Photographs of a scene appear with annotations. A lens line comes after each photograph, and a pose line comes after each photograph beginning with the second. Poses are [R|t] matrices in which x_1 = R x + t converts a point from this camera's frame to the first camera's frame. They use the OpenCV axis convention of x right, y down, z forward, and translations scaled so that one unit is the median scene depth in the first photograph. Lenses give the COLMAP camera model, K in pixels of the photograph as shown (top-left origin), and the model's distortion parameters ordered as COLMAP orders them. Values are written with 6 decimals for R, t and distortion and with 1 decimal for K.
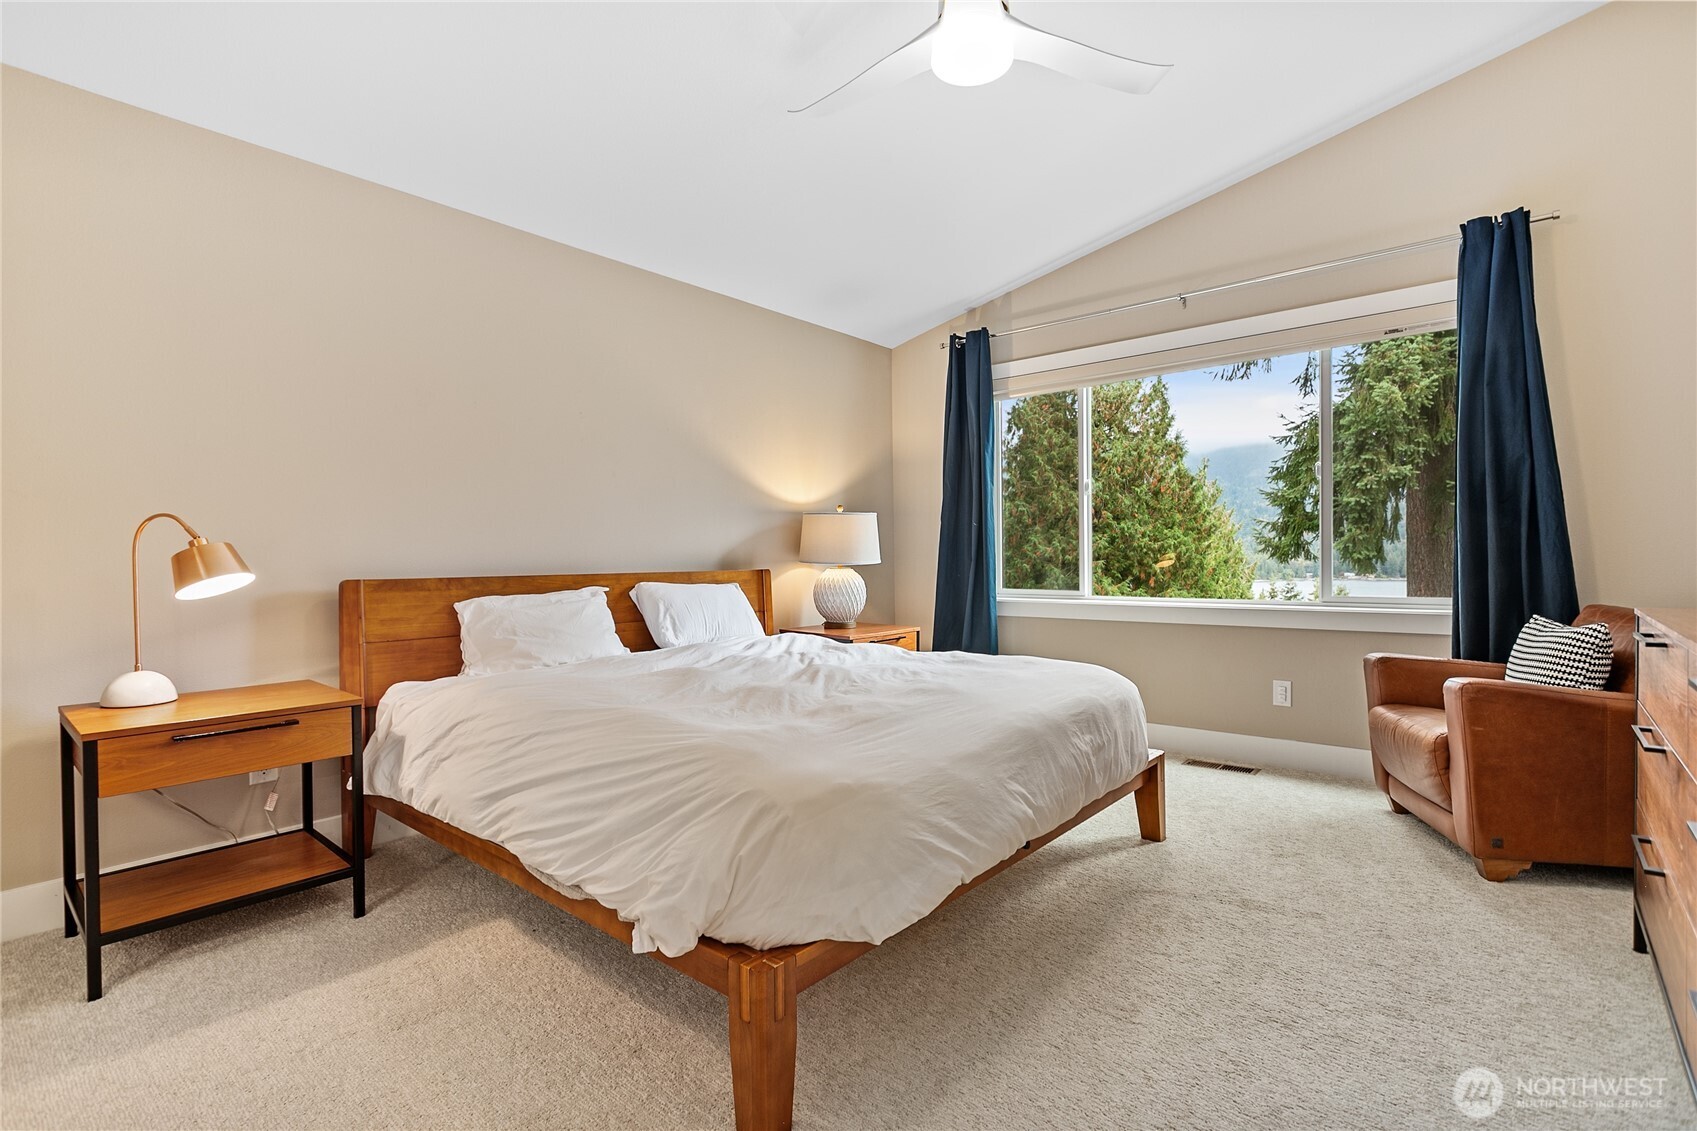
lens RADIAL K [[805.2, 0, 871.4], [0, 805.2, 565.8], [0, 0, 1]] dist [-0.000502, 0.001059]
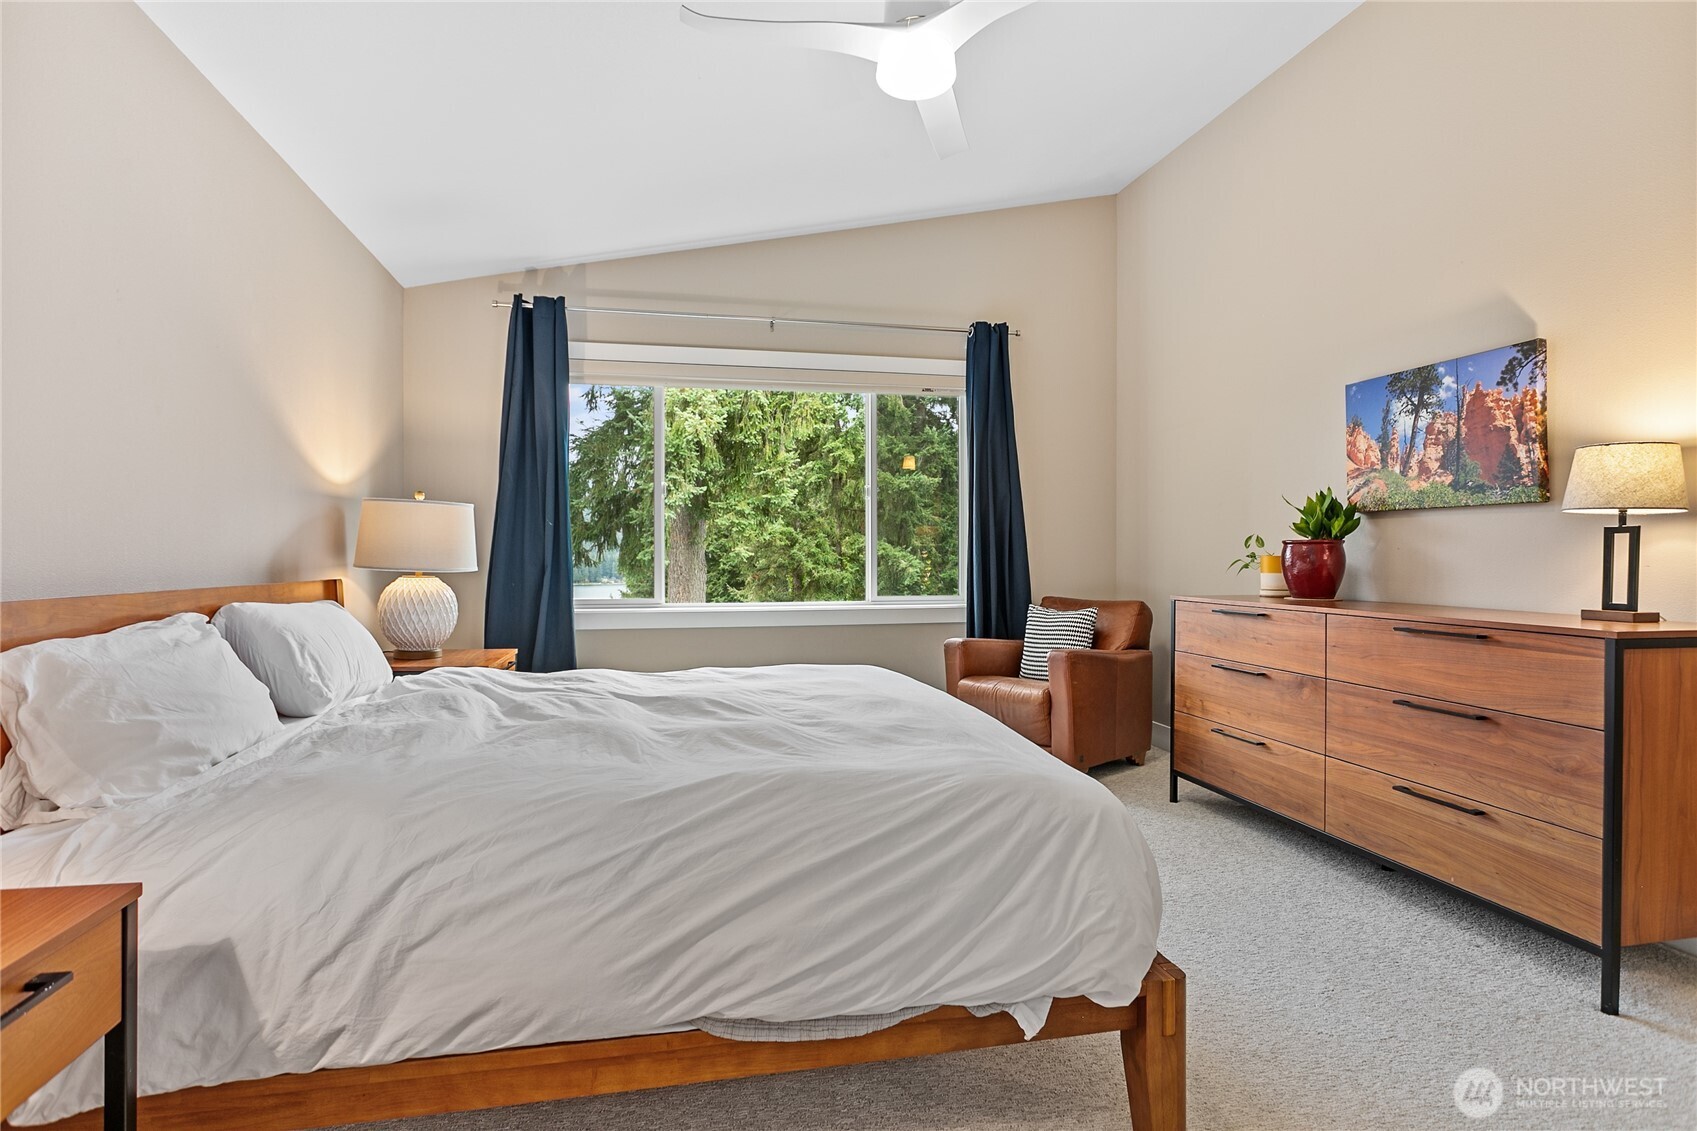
lens RADIAL K [[831.4, 0, 853.7], [0, 831.4, 565.9], [0, 0, 1]] dist [-0.009111, 0.001547]
pose [[0.618632, 0.001964, 0.785679, -0.389508], [0.004810, 0.999969, -0.006286, -0.000738], [-0.785666, 0.007668, 0.618603, 0.221240]]
